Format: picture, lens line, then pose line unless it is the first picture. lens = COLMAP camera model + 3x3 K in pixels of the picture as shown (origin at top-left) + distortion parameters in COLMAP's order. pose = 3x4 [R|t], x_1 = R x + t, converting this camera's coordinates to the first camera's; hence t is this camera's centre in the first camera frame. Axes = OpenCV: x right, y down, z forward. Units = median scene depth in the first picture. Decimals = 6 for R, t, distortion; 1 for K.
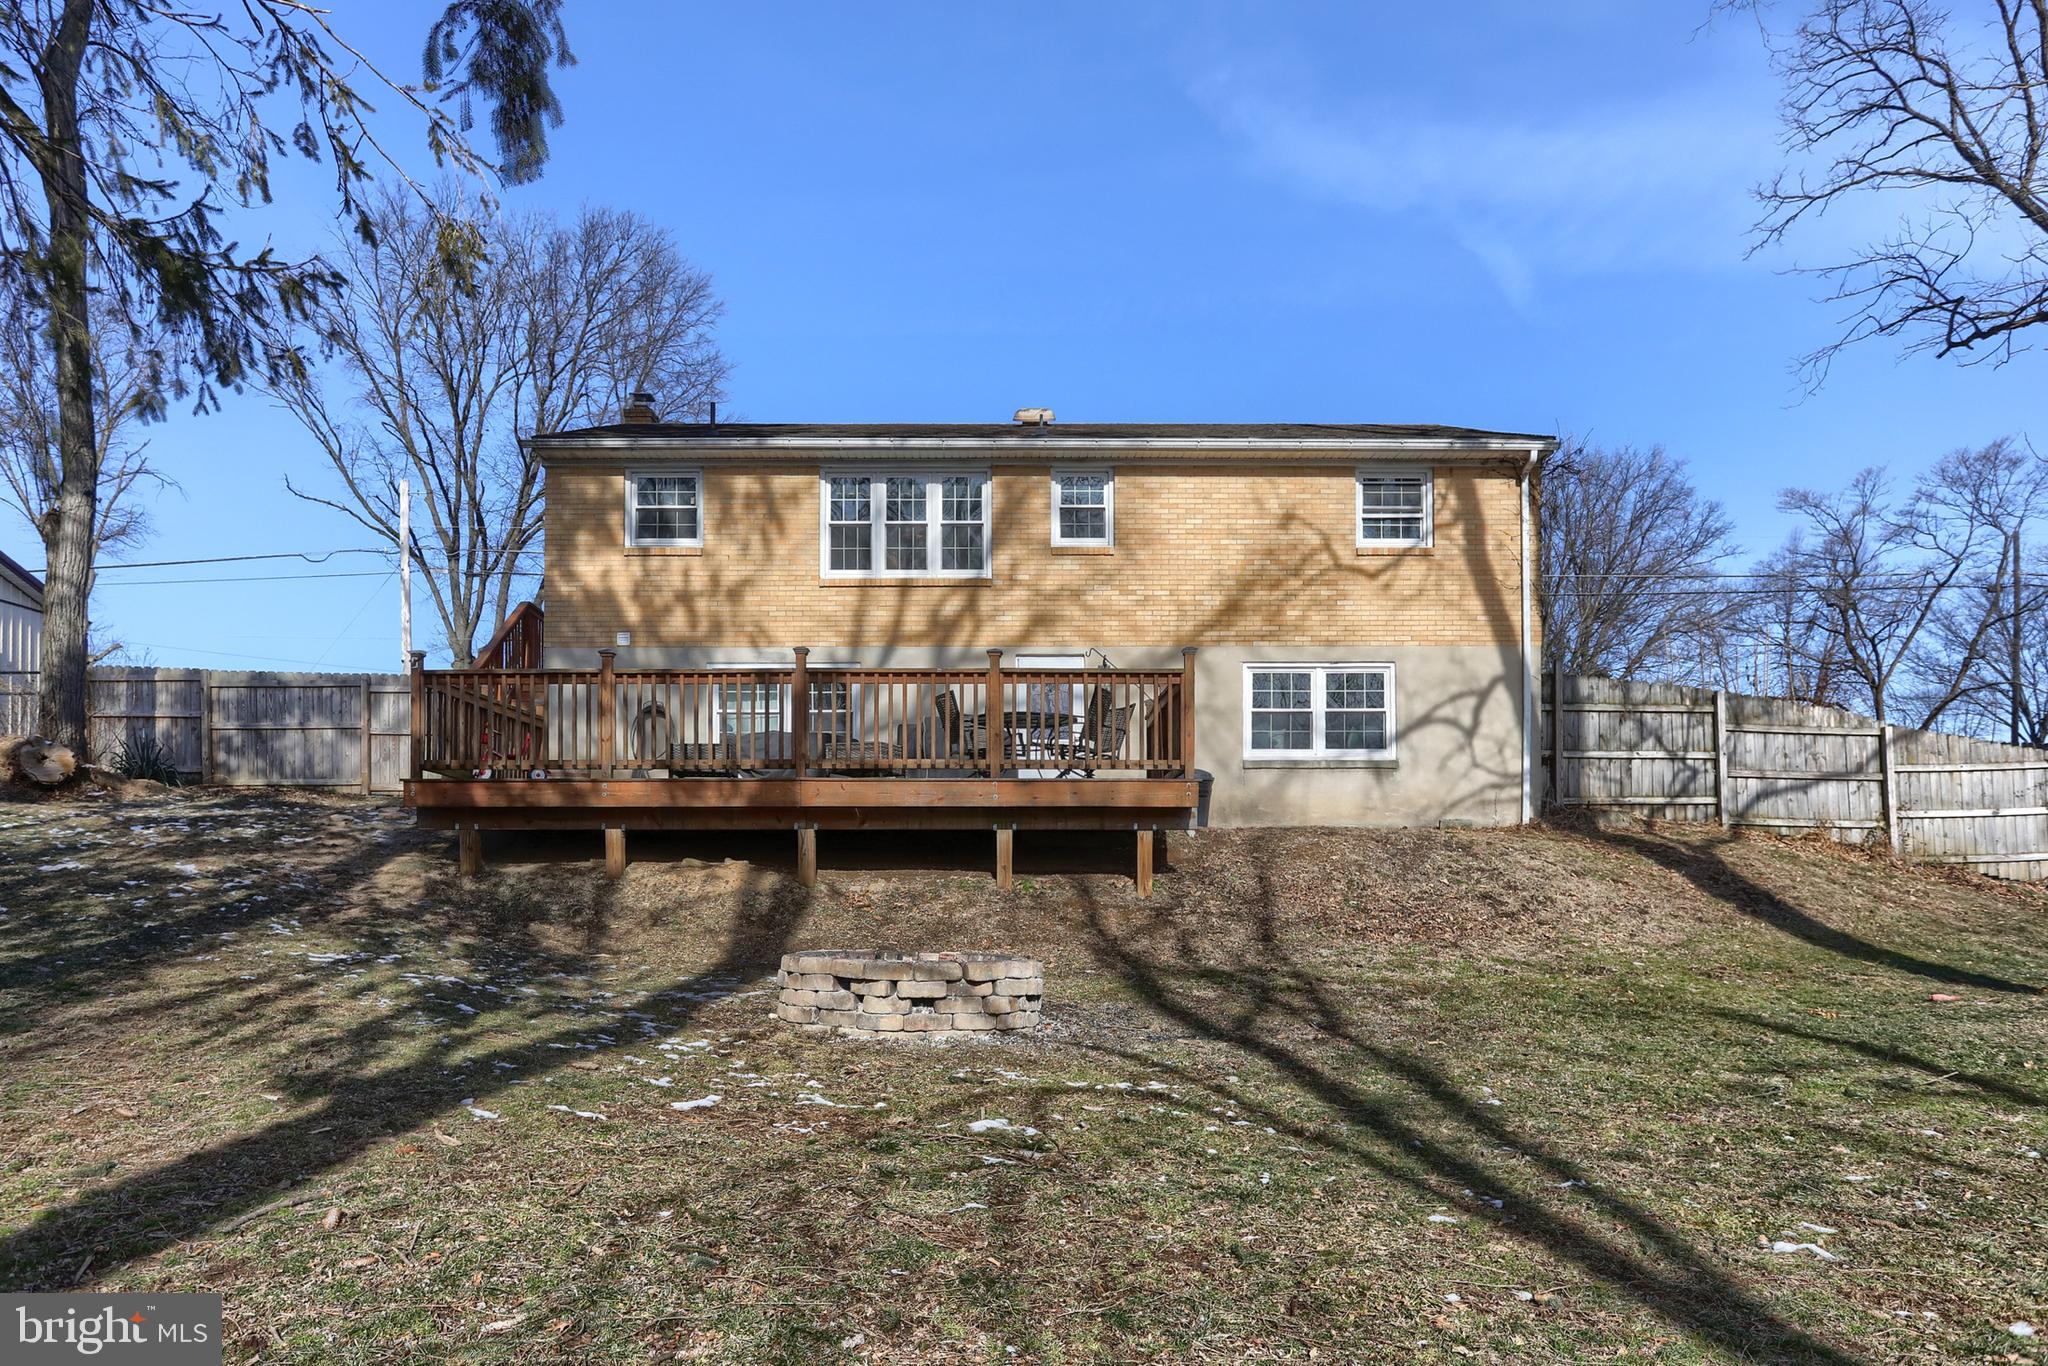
lens RADIAL K [[1339.4, 0, 1053.9], [0, 1339.4, 880.9], [0, 0, 1]] dist [-0.005909, 0.001332]
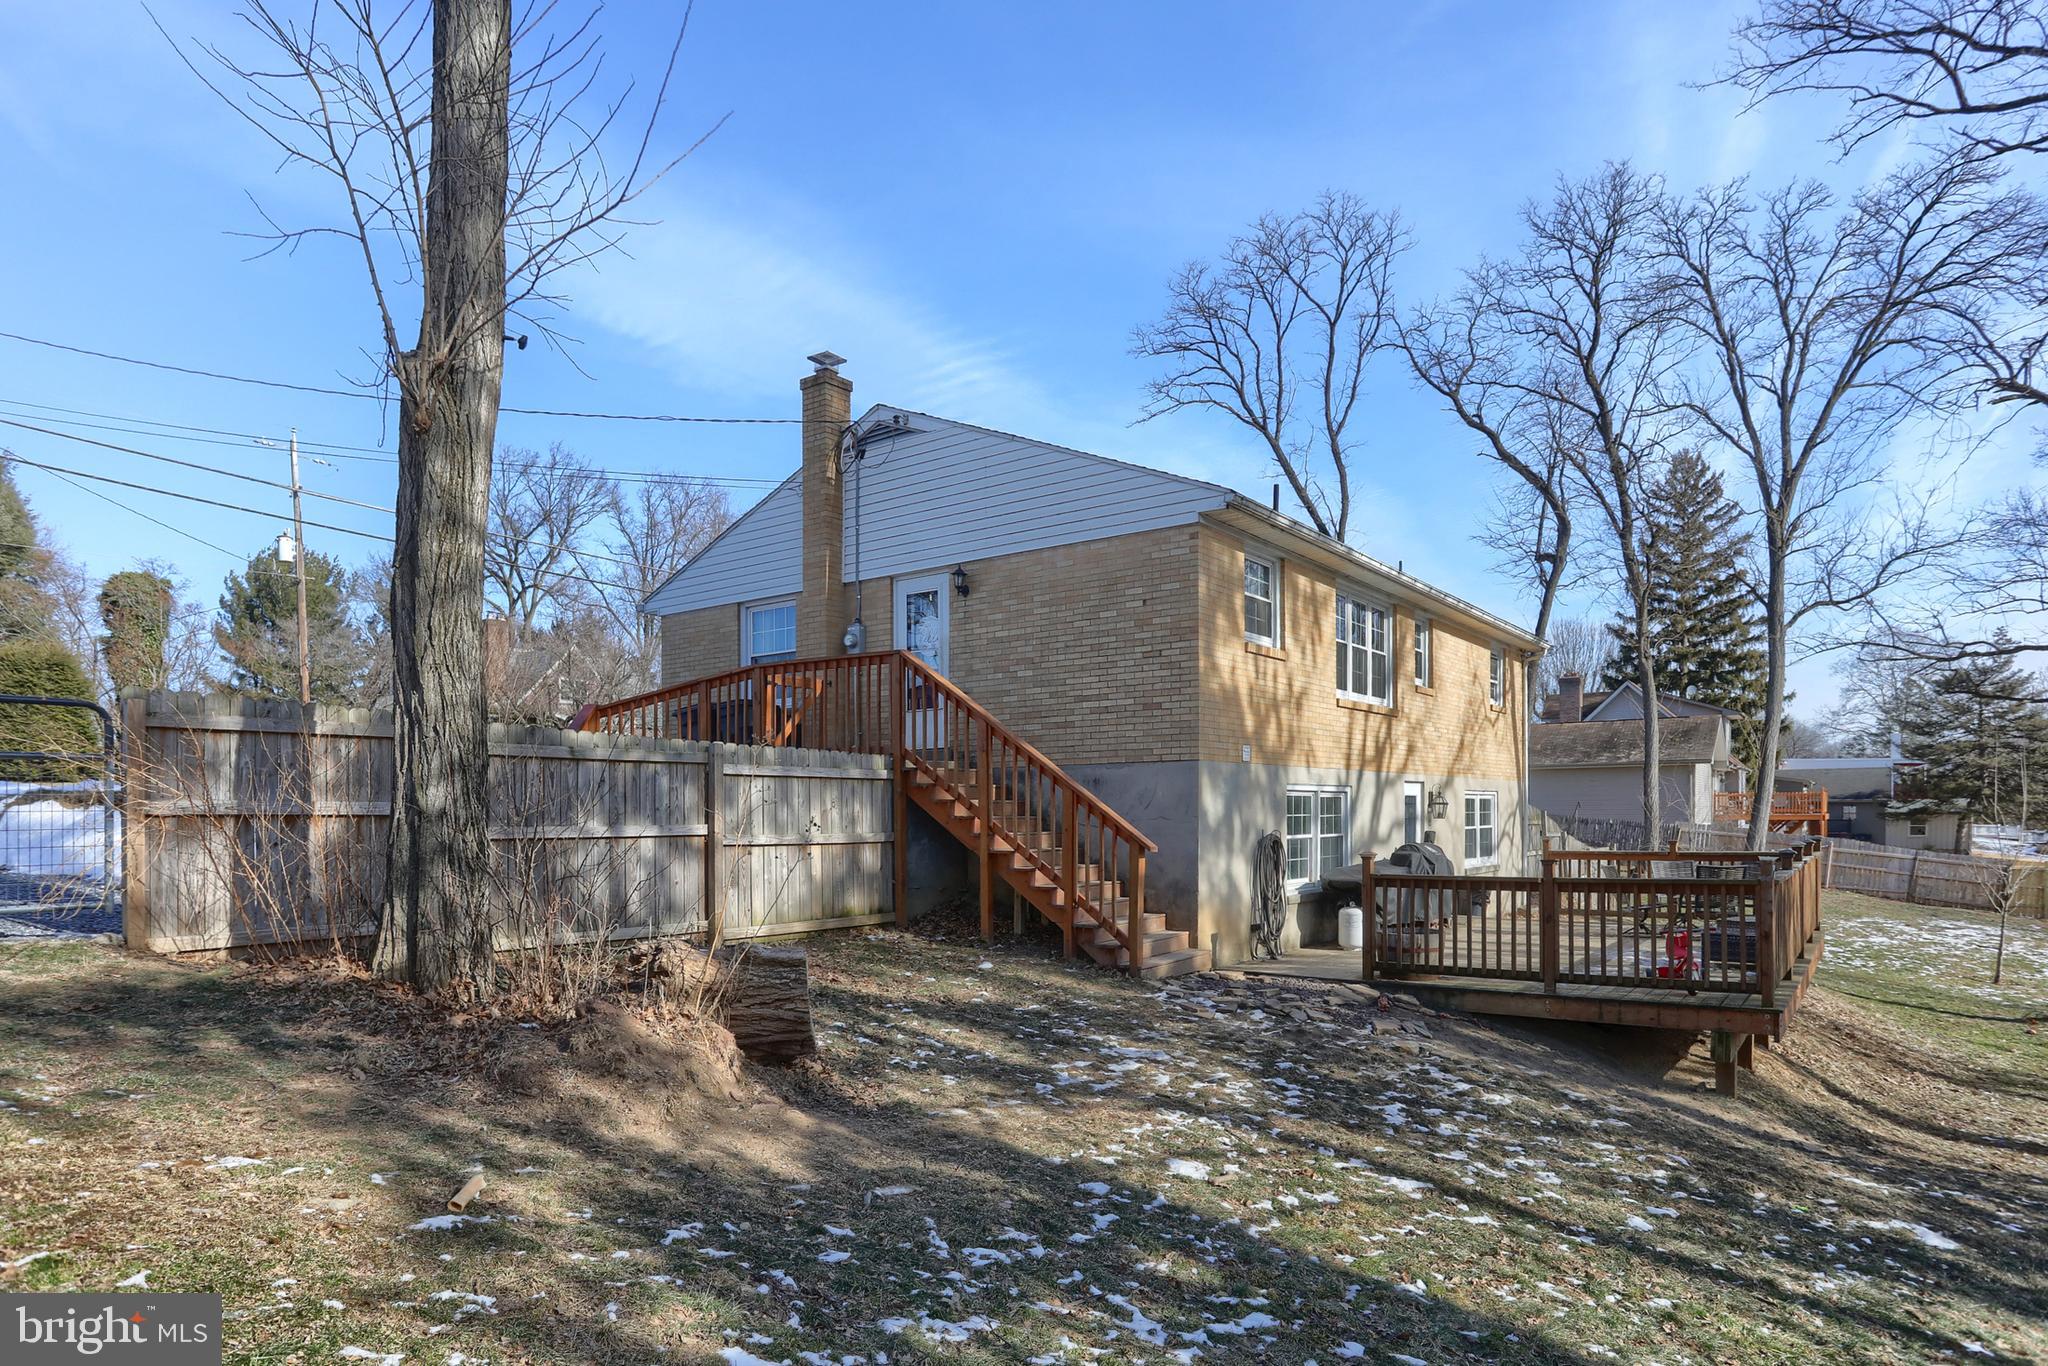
lens RADIAL K [[1201.2, 0, 1050.3], [0, 1201.2, 821.7], [0, 0, 1]] dist [-0.009238, 0.002354]
pose [[0.589278, -0.005650, 0.807910, -0.973569], [0.001160, 0.999980, 0.006147, -0.141447], [-0.807929, -0.002685, 0.589273, 0.654785]]
